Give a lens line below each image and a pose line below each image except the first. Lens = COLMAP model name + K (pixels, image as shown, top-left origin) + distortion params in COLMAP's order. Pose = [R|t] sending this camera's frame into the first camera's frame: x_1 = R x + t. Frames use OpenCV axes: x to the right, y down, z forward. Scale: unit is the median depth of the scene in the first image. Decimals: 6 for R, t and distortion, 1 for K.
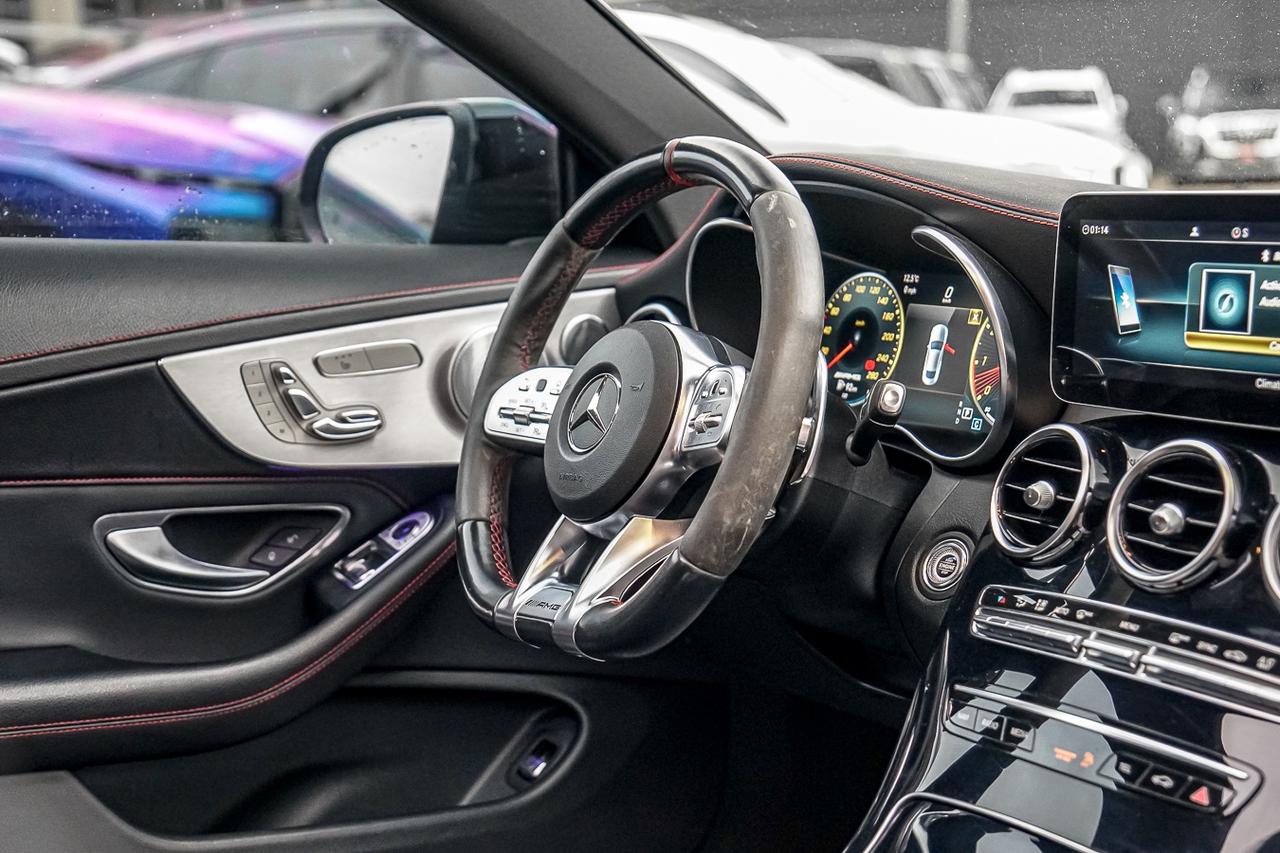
lens RADIAL K [[2192.9, 0, 636.2], [0, 2192.9, 444.5], [0, 0, 1]] dist [0.288799, -0.008742]
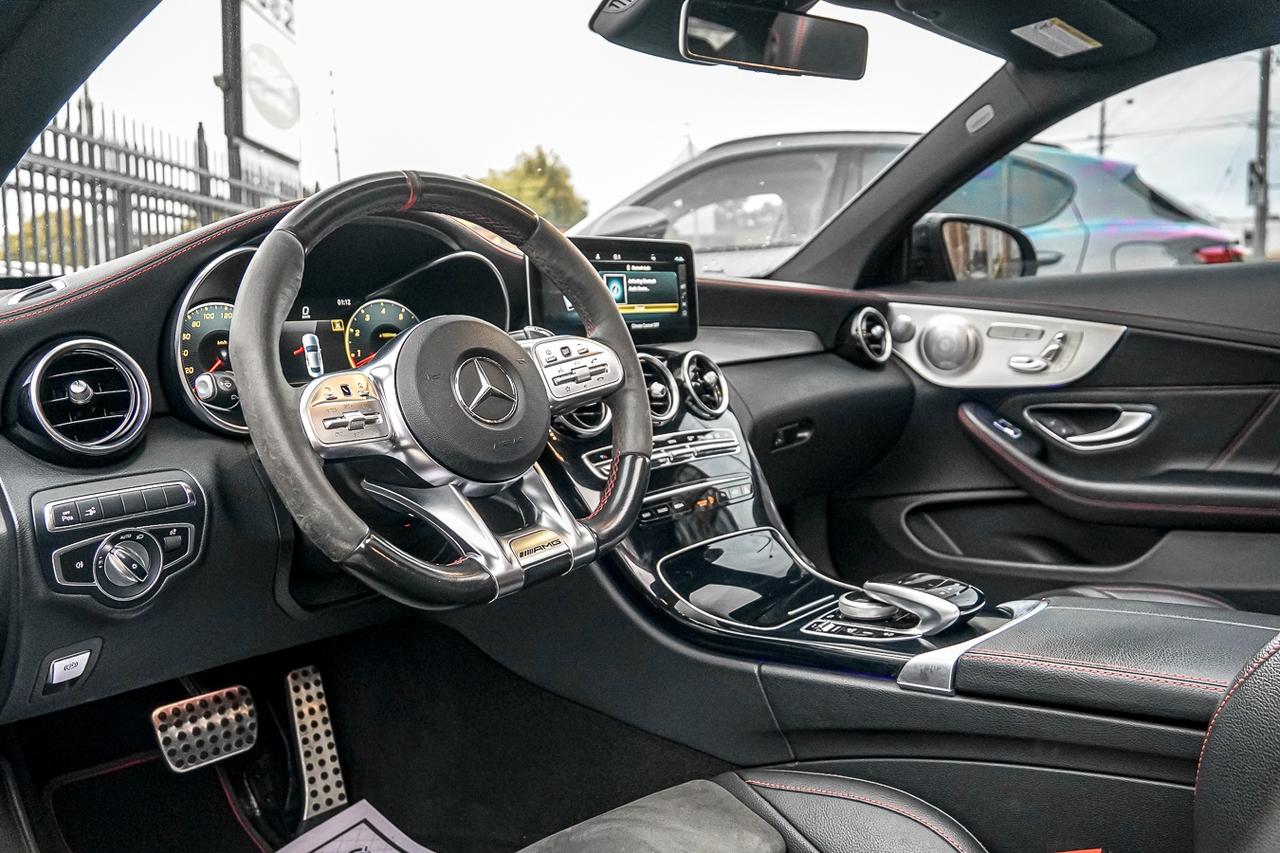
lens RADIAL K [[1011.3, 0, 640.0], [0, 1011.3, 426.5], [0, 0, 1]] dist [-0.134890, 0.093985]
pose [[-0.265404, -0.097981, 0.959146, -0.533767], [0.154422, 0.977660, 0.142602, -0.056278], [-0.951690, 0.185960, -0.244344, 0.995787]]
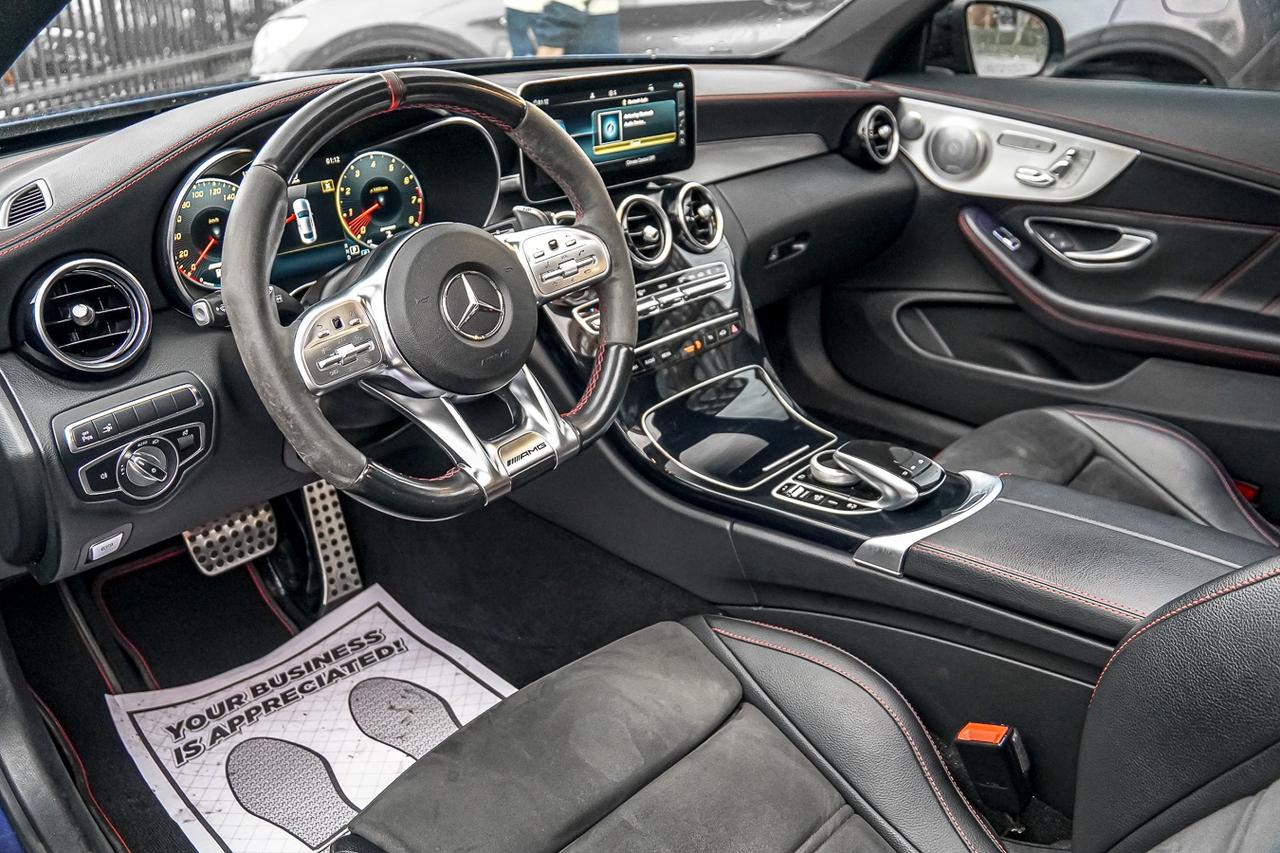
lens RADIAL K [[1011.3, 0, 640.0], [0, 1011.3, 426.5], [0, 0, 1]] dist [-0.134890, 0.093985]
pose [[-0.249342, -0.401608, 0.881215, -0.531569], [0.129862, 0.887870, 0.441386, -0.178692], [-0.959669, 0.224492, -0.169230, 0.961268]]
